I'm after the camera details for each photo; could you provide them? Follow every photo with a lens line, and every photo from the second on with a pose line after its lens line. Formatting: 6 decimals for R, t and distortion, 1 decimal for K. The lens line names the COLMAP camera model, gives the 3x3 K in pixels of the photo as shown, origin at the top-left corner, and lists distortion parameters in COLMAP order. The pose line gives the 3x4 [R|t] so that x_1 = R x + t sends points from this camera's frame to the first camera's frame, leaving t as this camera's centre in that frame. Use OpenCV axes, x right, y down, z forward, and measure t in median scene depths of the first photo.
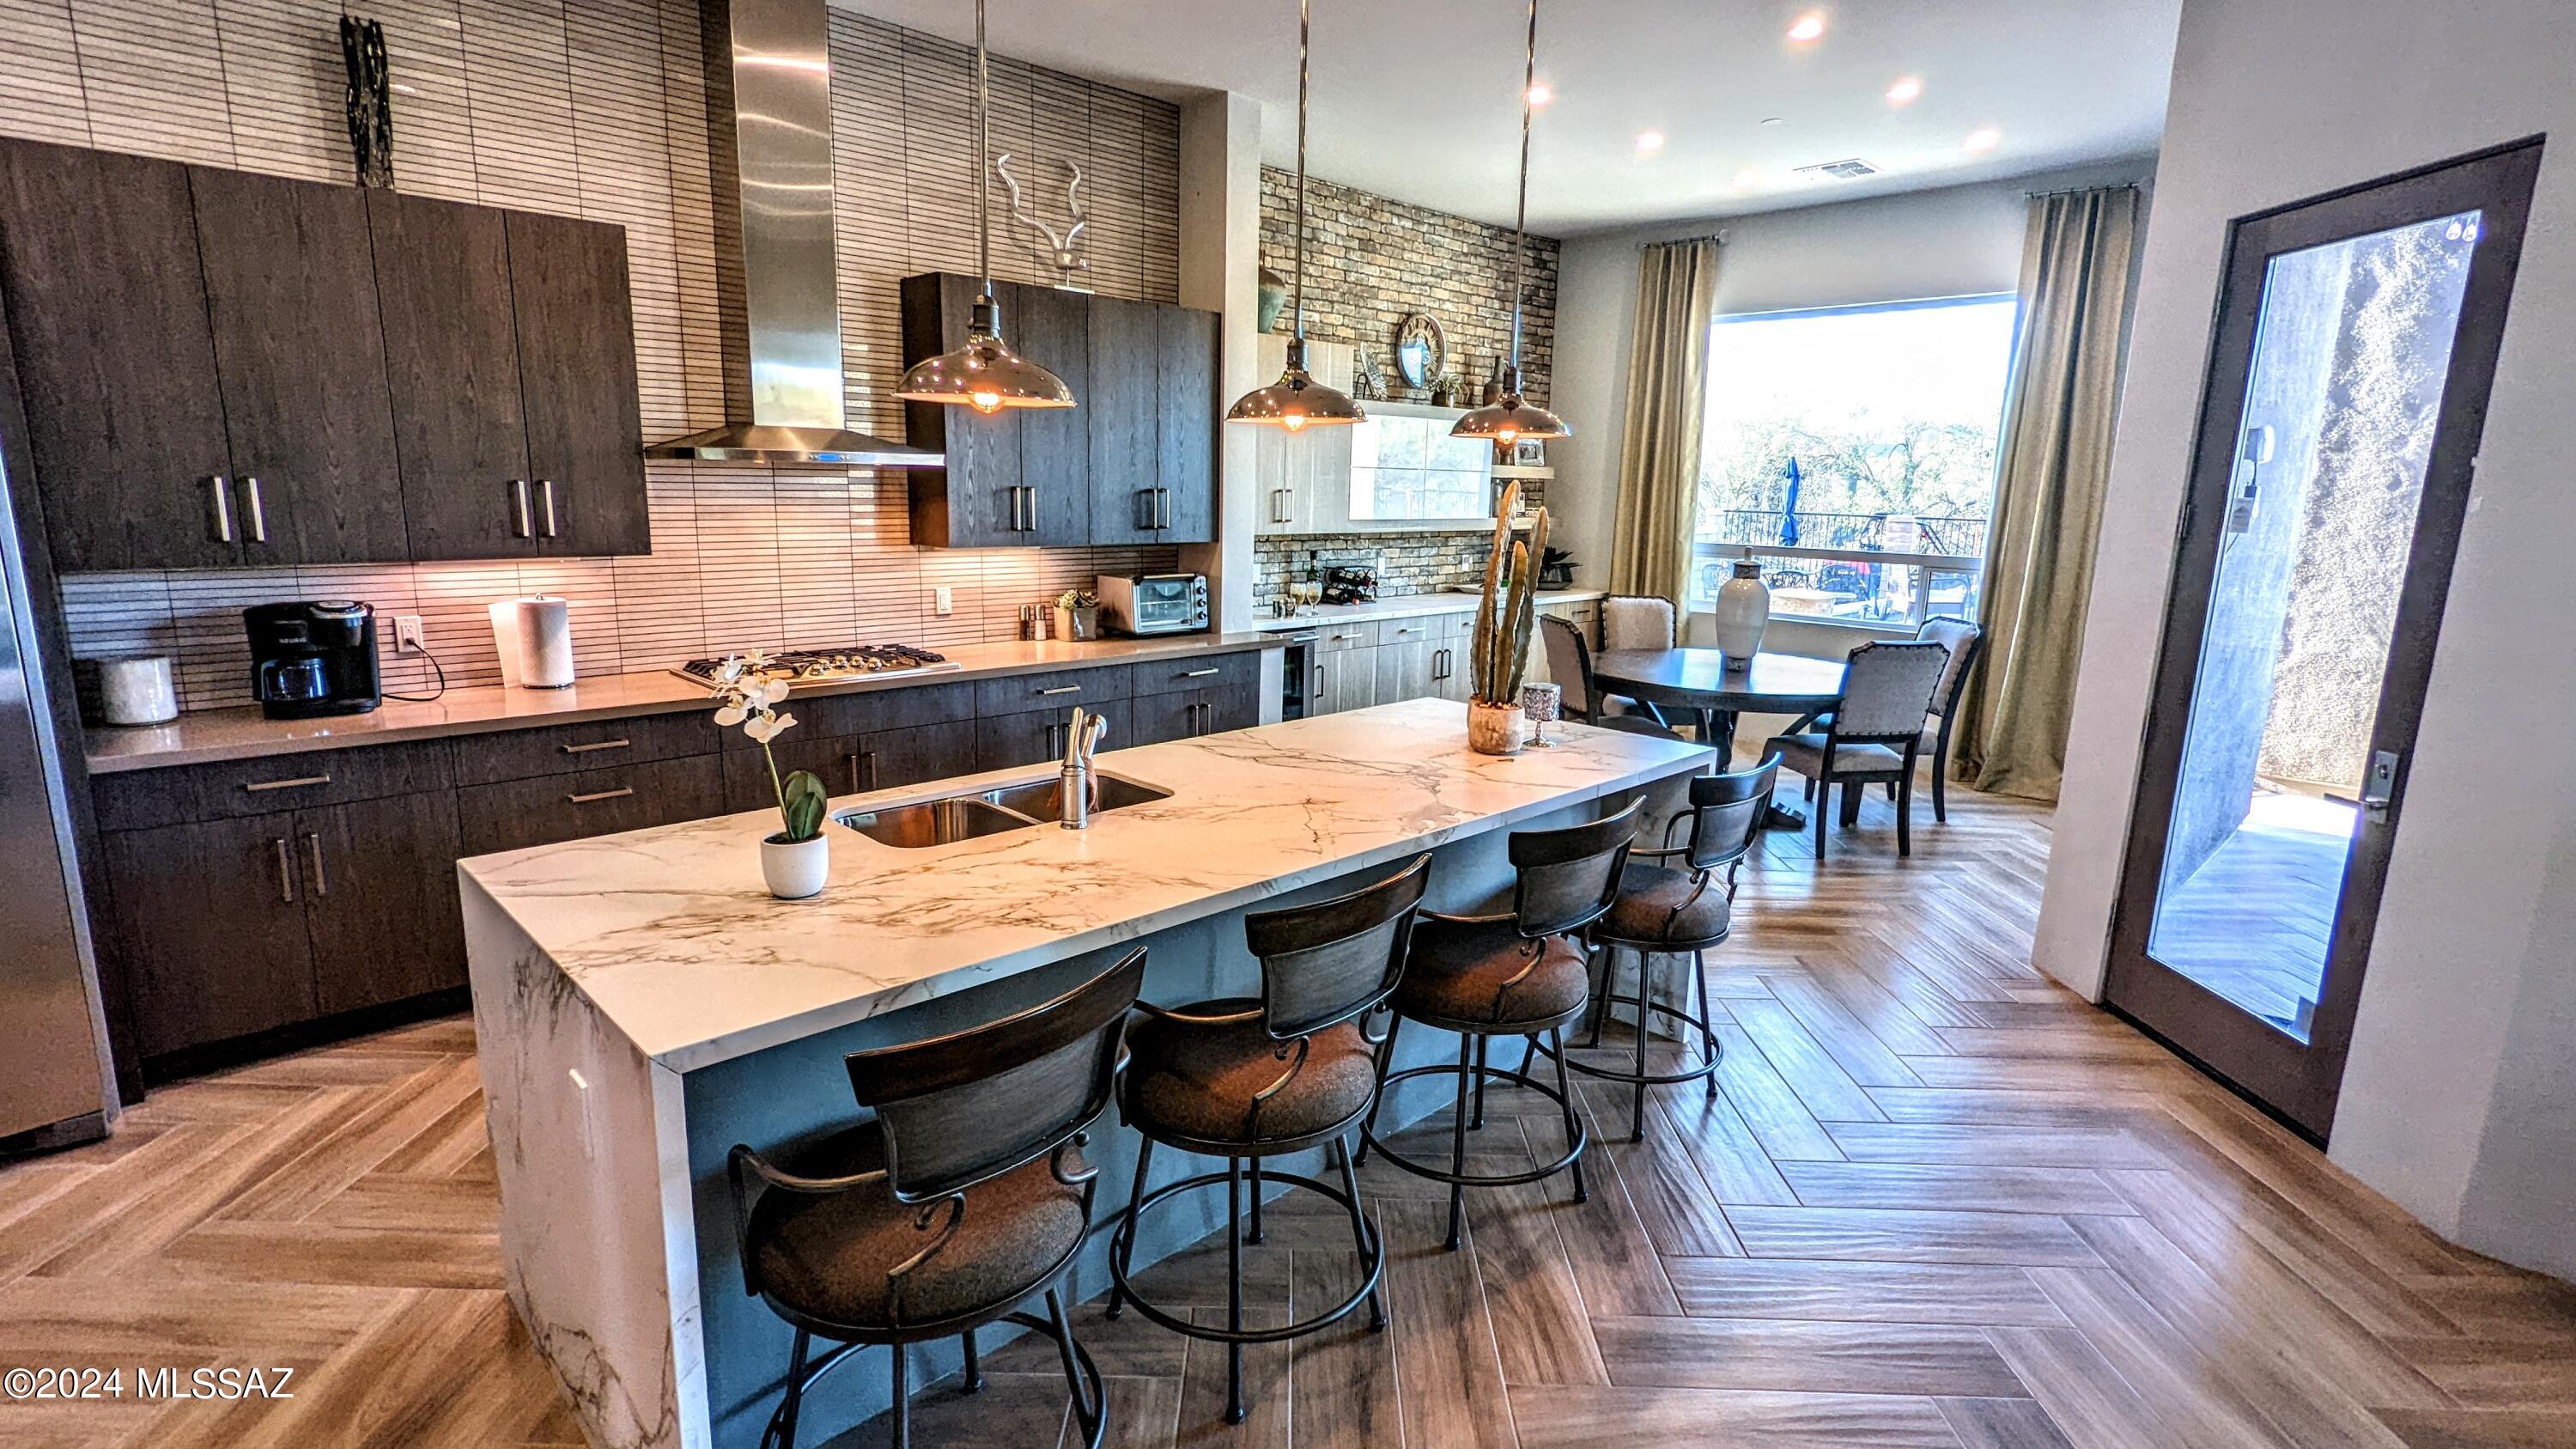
lens RADIAL K [[1217.4, 0, 1280.9], [0, 1217.4, 733.9], [0, 0, 1]] dist [-0.001602, -0.000011]
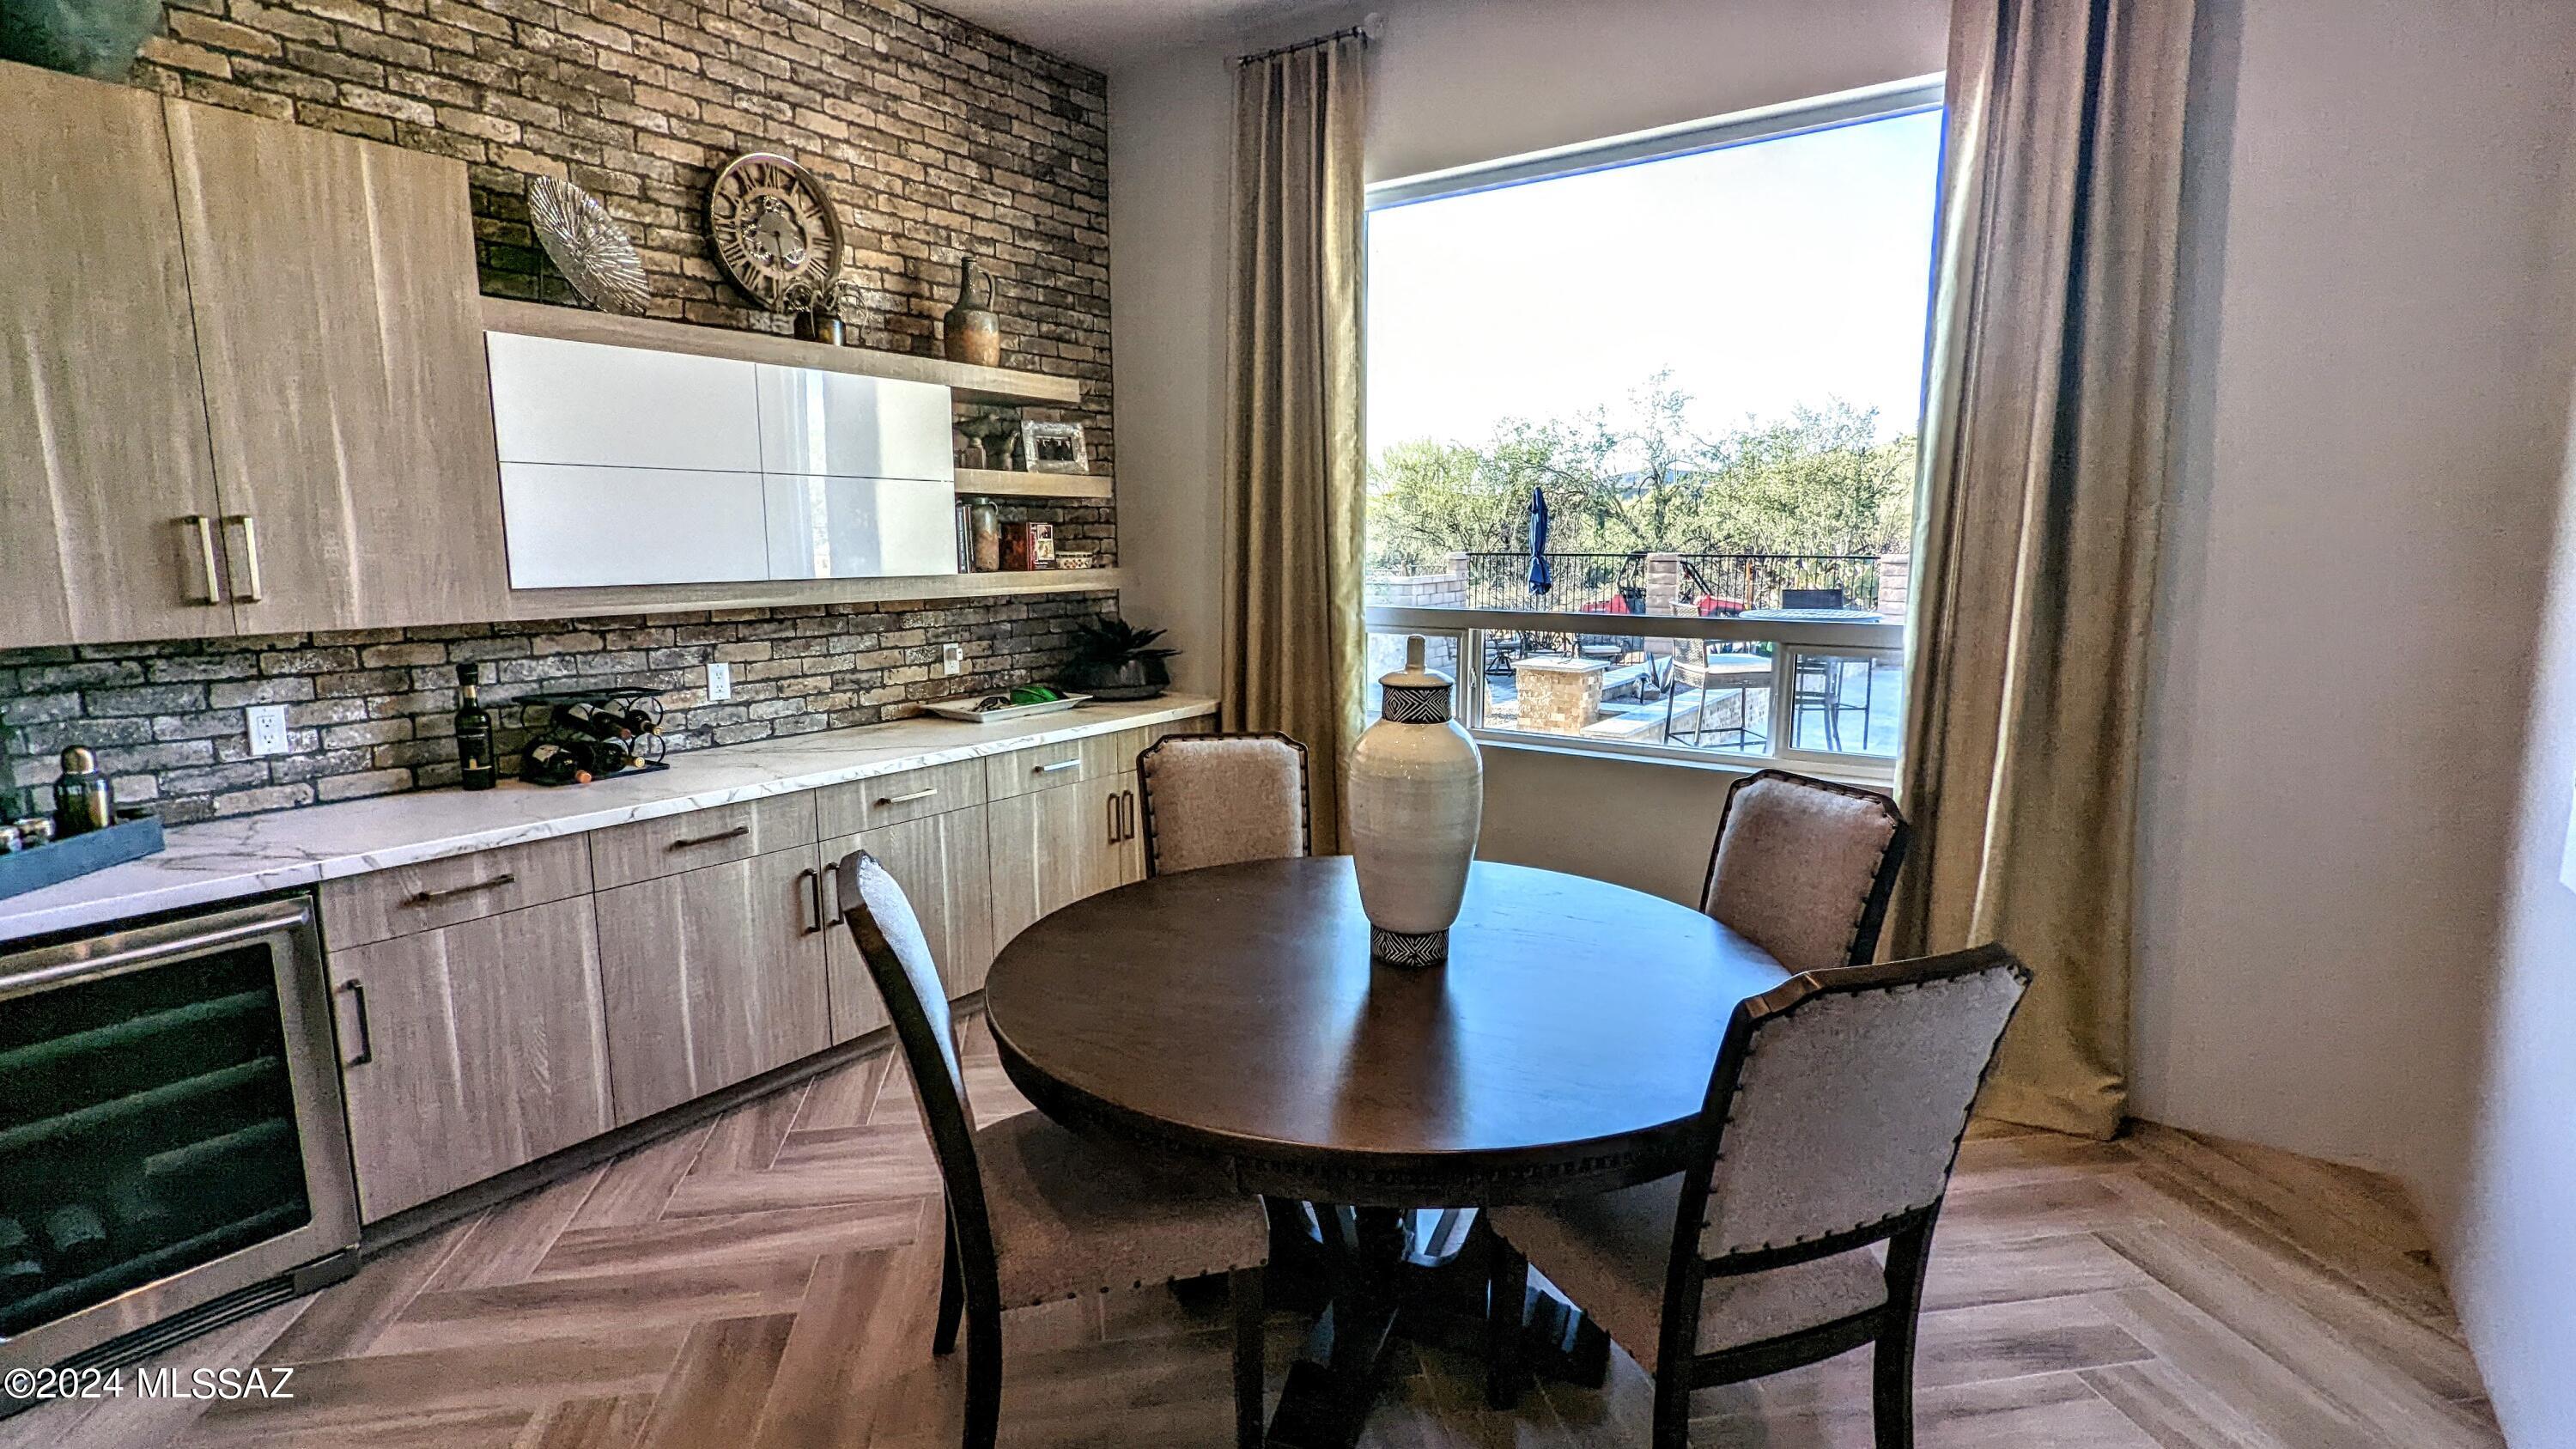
lens RADIAL K [[1217.4, 0, 1280.9], [0, 1217.4, 733.9], [0, 0, 1]] dist [-0.001602, -0.000011]
pose [[0.983413, -0.053148, 0.173419, 0.234194], [0.060609, 0.997437, -0.038013, -0.093892], [-0.170955, 0.047893, 0.984114, 0.541373]]
